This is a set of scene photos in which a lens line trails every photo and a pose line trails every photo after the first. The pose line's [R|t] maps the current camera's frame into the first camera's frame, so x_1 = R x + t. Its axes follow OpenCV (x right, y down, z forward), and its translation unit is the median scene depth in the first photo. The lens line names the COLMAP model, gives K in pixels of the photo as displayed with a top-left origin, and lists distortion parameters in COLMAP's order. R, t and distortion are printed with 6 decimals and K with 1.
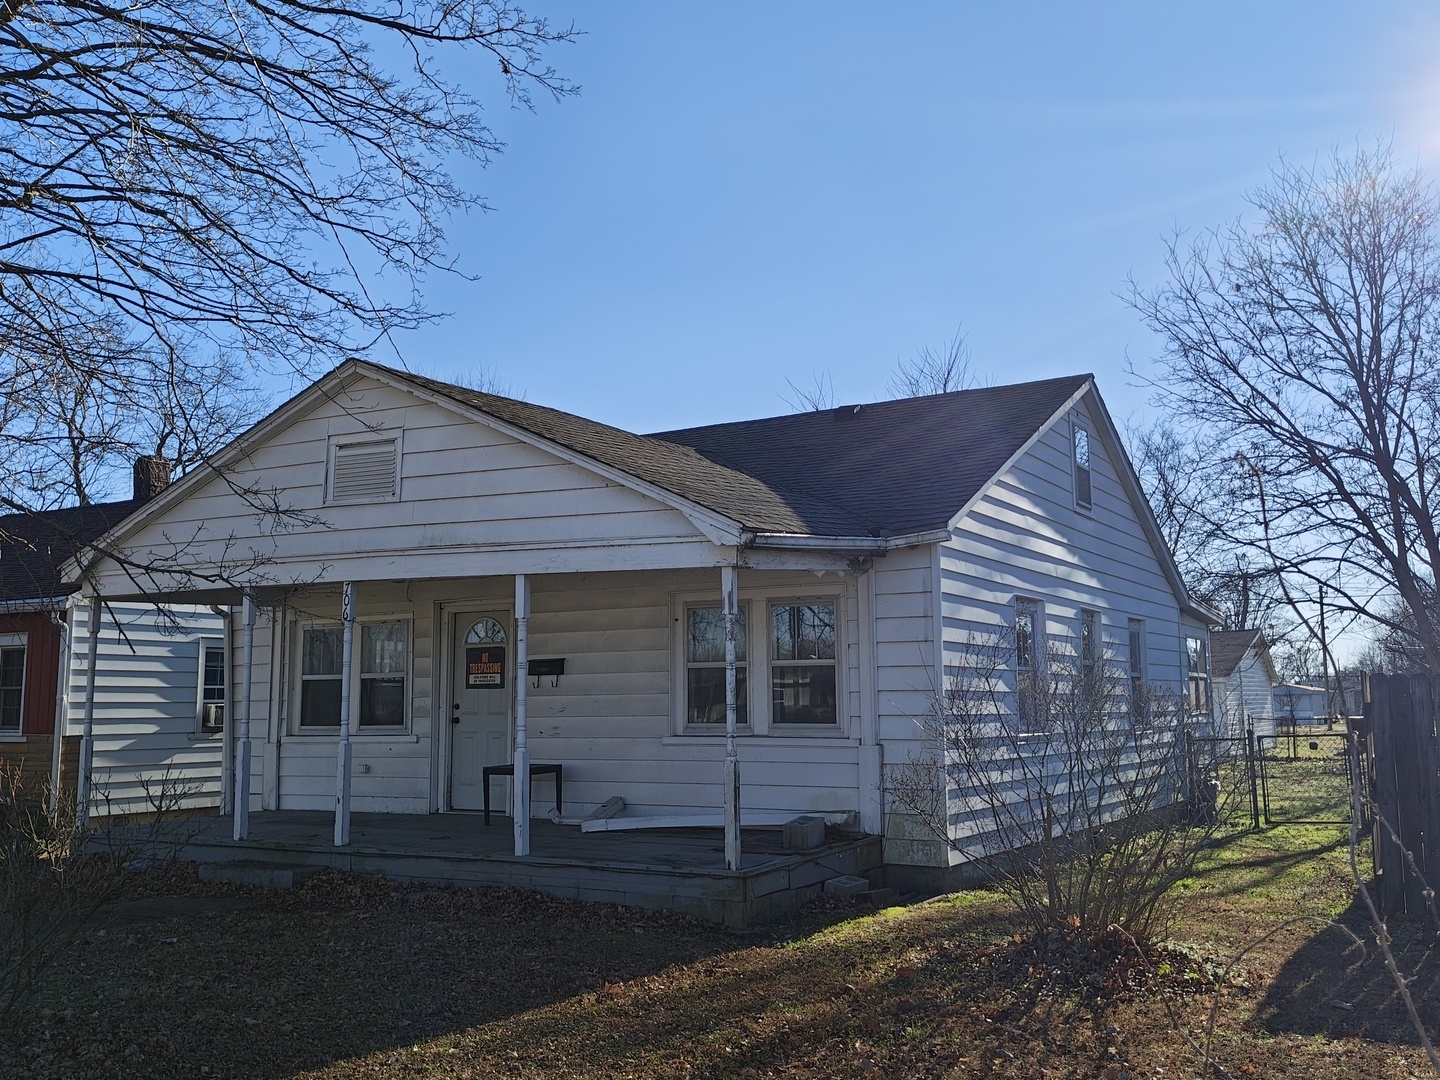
lens RADIAL K [[1259.0, 0, 720.0], [0, 1259.0, 540.0], [0, 0, 1]] dist [0.150102, -0.235443]
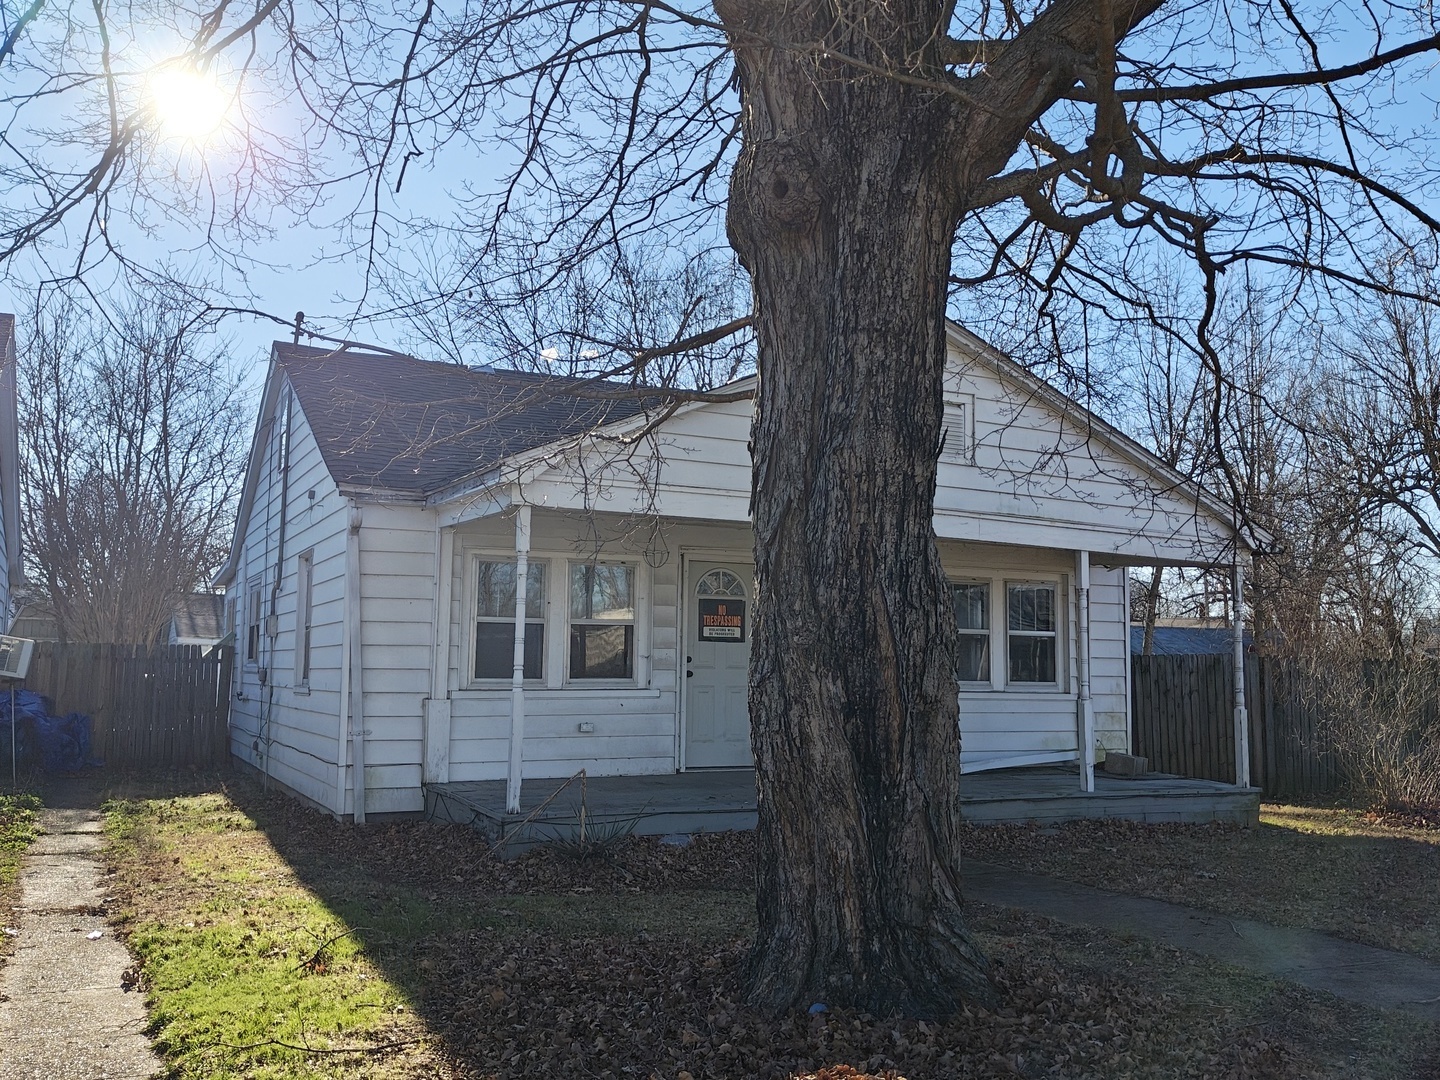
lens RADIAL K [[1259.0, 0, 720.0], [0, 1259.0, 540.0], [0, 0, 1]] dist [0.150102, -0.235443]
pose [[0.575363, 0.096762, 0.812154, -1.005207], [-0.120247, 0.992195, -0.033024, 0.074351], [-0.809010, -0.078658, 0.582507, 0.461997]]
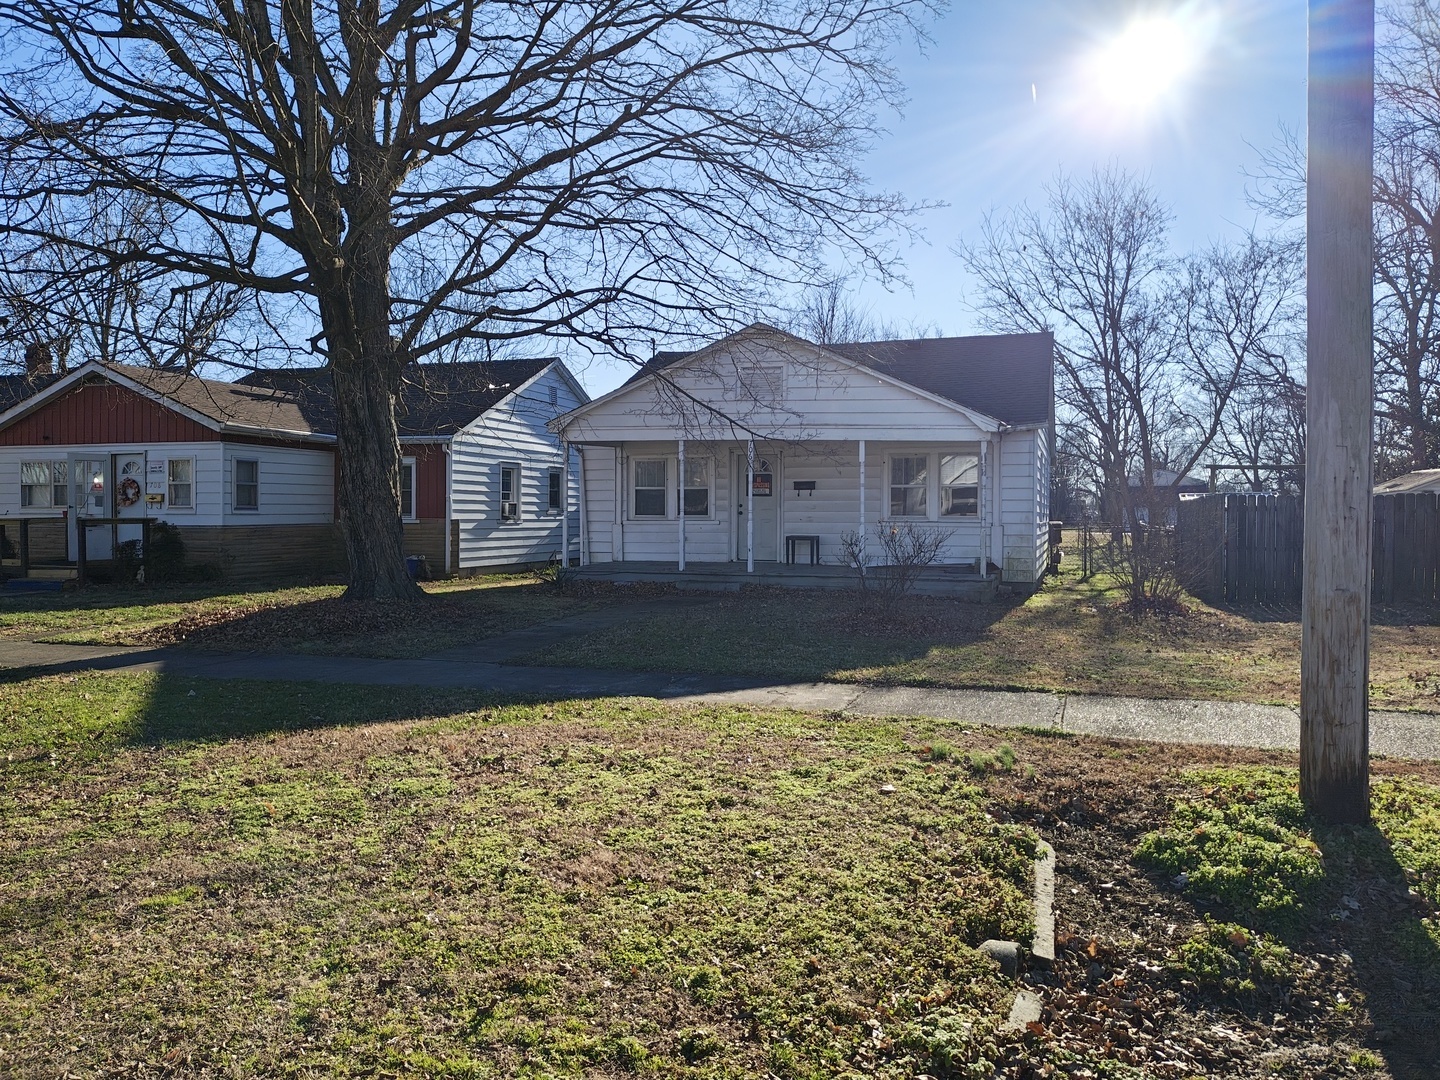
lens RADIAL K [[1022.9, 0, 720.0], [0, 1022.9, 540.0], [0, 0, 1]] dist [0.247802, -0.000055]
pose [[0.985335, 0.004131, 0.170578, -0.509600], [-0.030652, 0.987729, 0.153138, -0.046951], [-0.167852, -0.156121, 0.973371, -0.460479]]
